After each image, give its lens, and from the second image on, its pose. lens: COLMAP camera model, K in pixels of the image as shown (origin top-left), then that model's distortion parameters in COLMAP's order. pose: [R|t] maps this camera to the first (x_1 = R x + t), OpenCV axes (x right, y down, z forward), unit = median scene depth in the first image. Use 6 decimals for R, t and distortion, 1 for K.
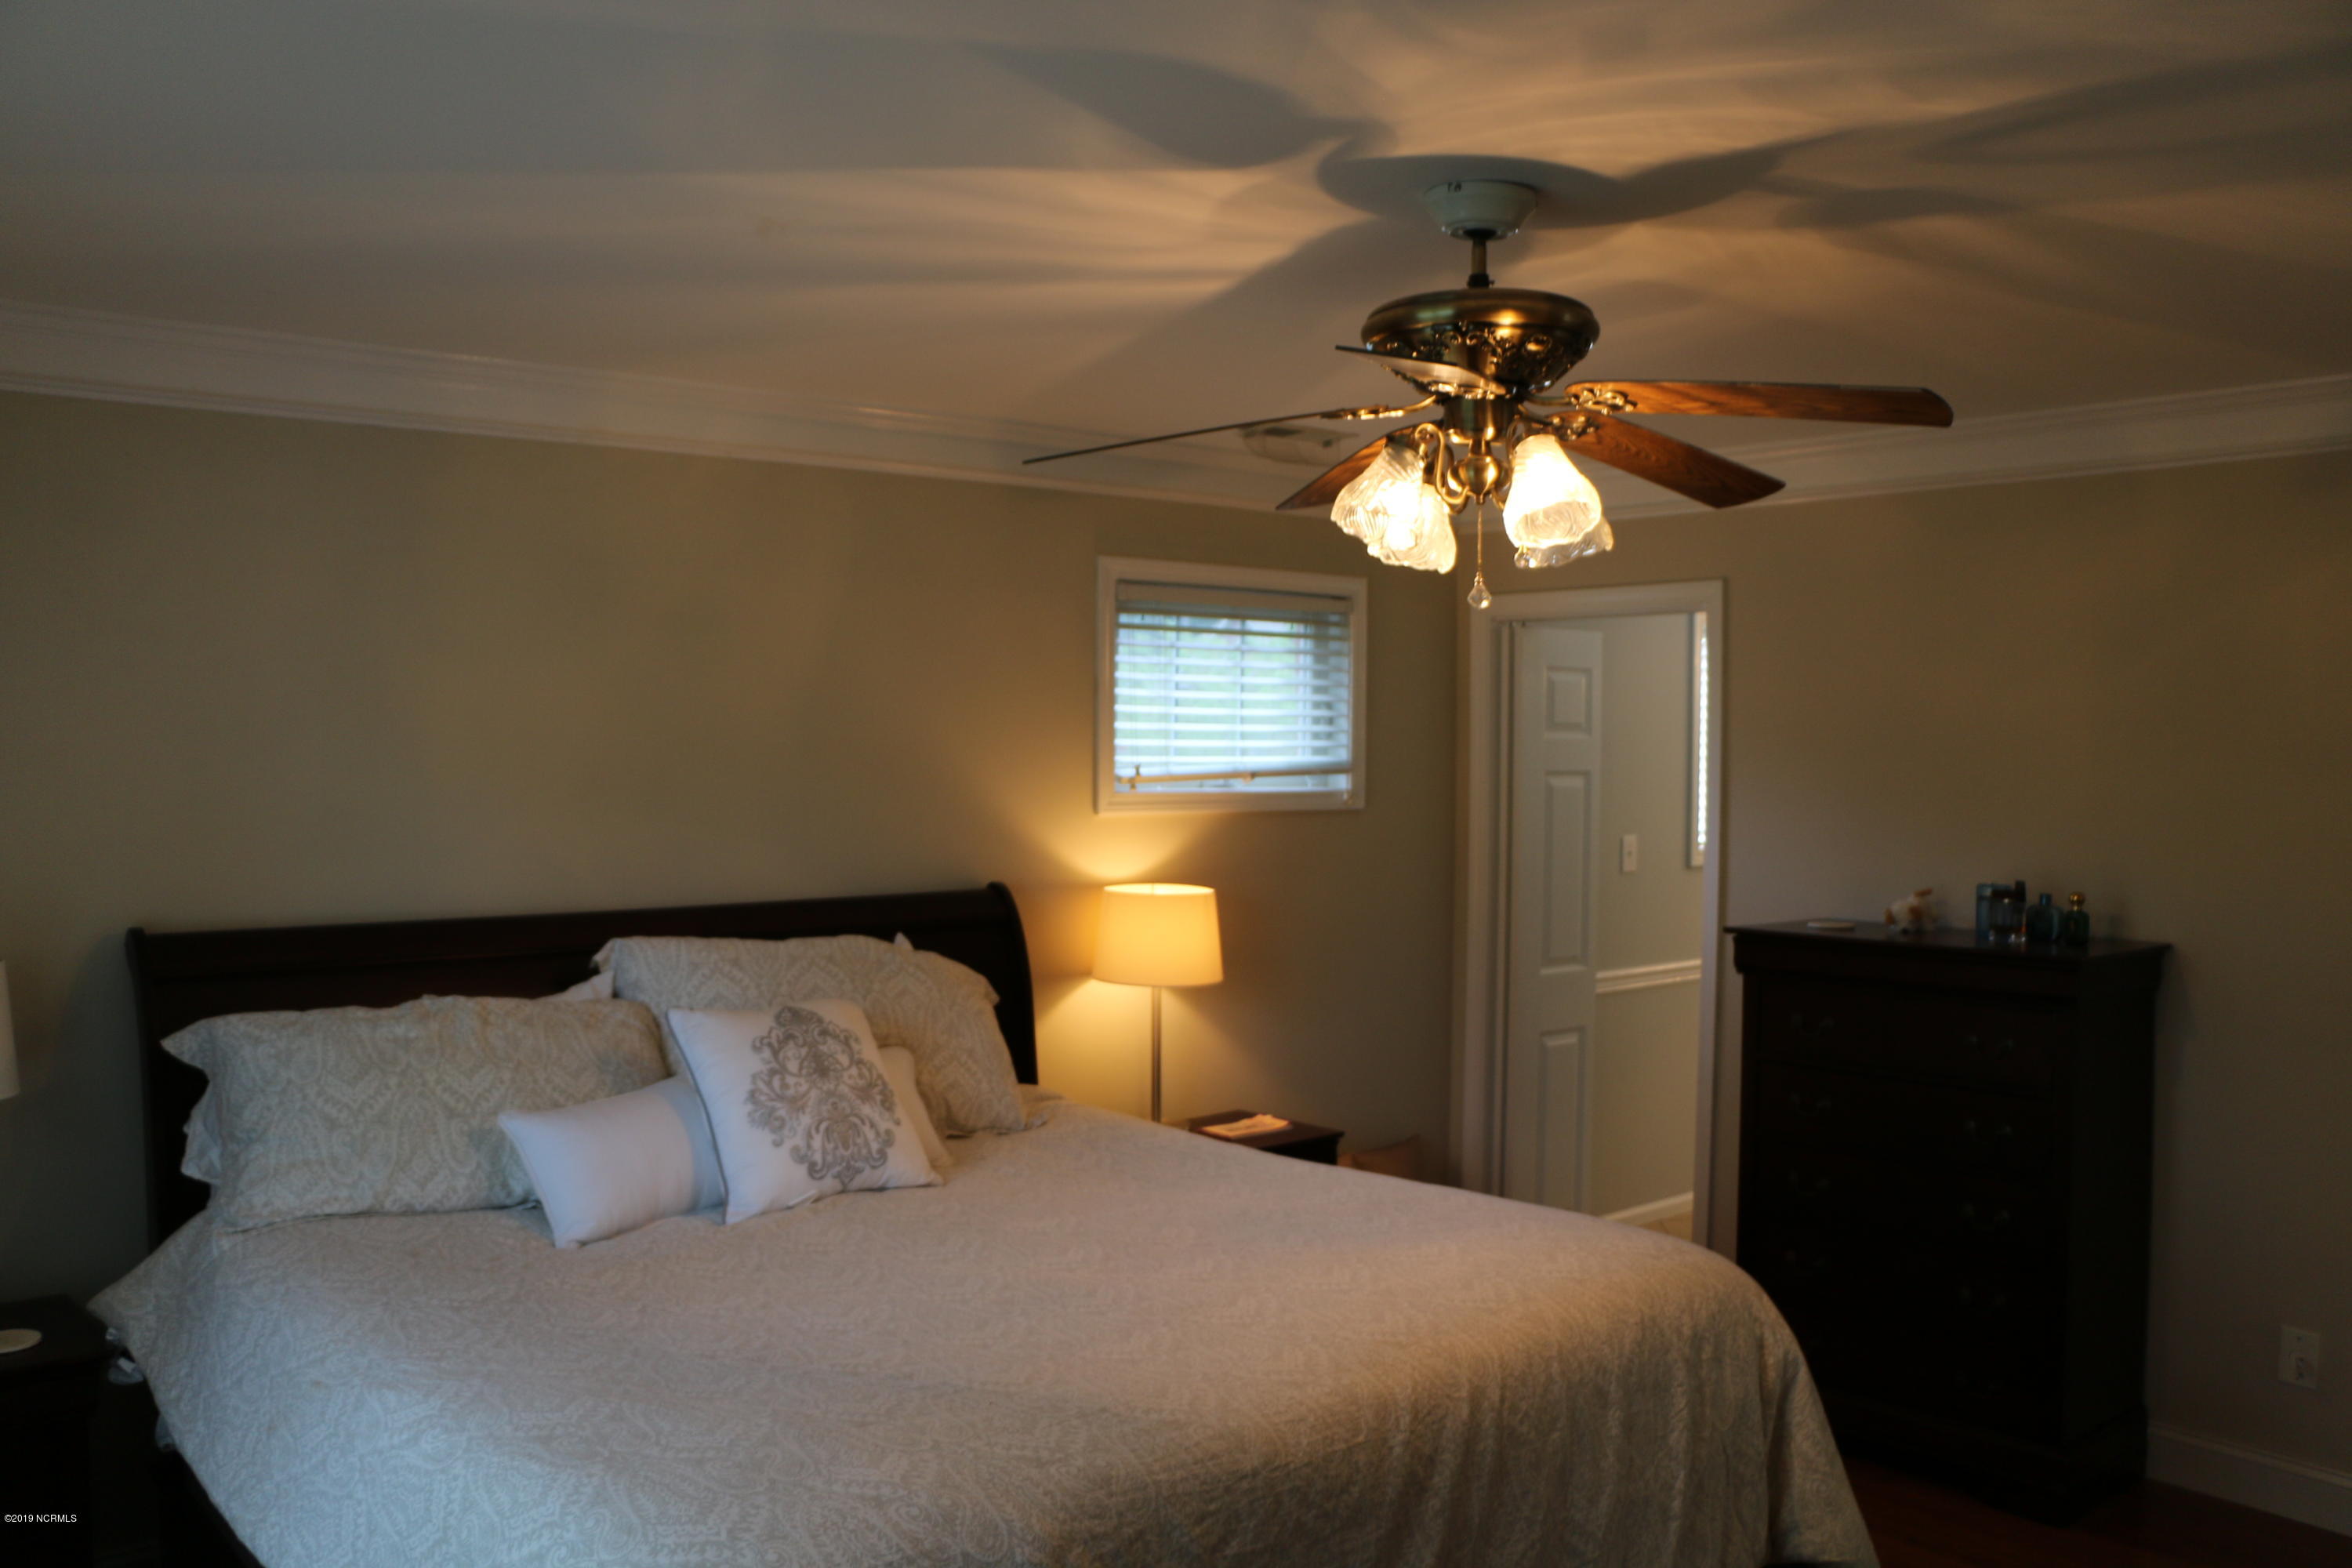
lens RADIAL K [[1900.3, 0, 1176.0], [0, 1900.3, 784.0], [0, 0, 1]] dist [-0.188807, 0.164111]
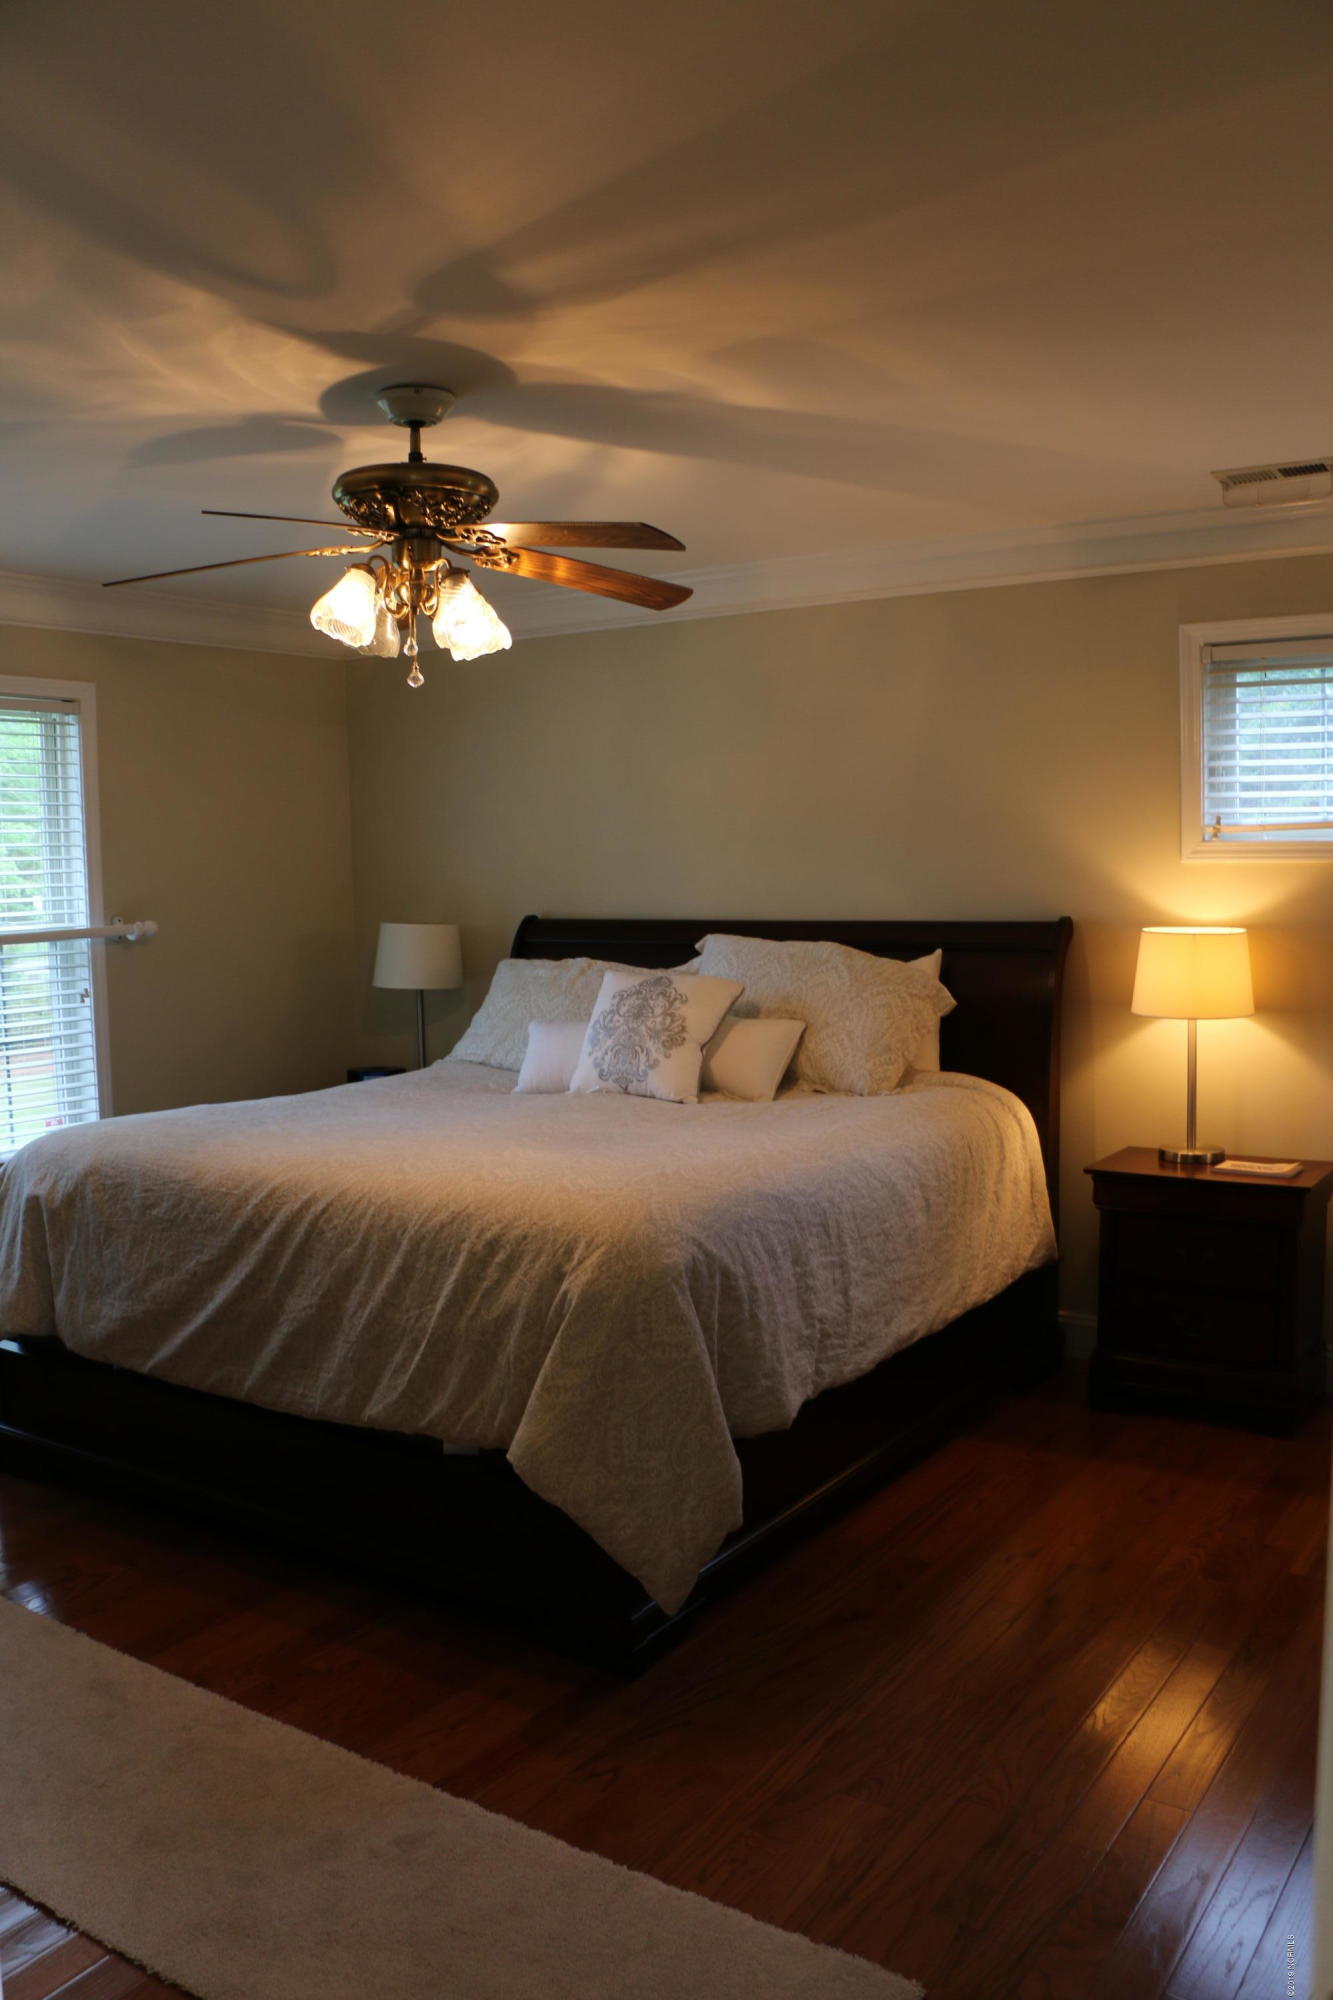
lens RADIAL K [[1615.9, 0, 668.7], [0, 1615.9, 1030.2], [0, 0, 1]] dist [-0.188807, 0.164111]
pose [[0.288305, 0.087792, -0.953506, 1.087405], [-0.001982, 0.995841, 0.091090, 0.044103], [0.957537, -0.024372, 0.287280, 0.646351]]
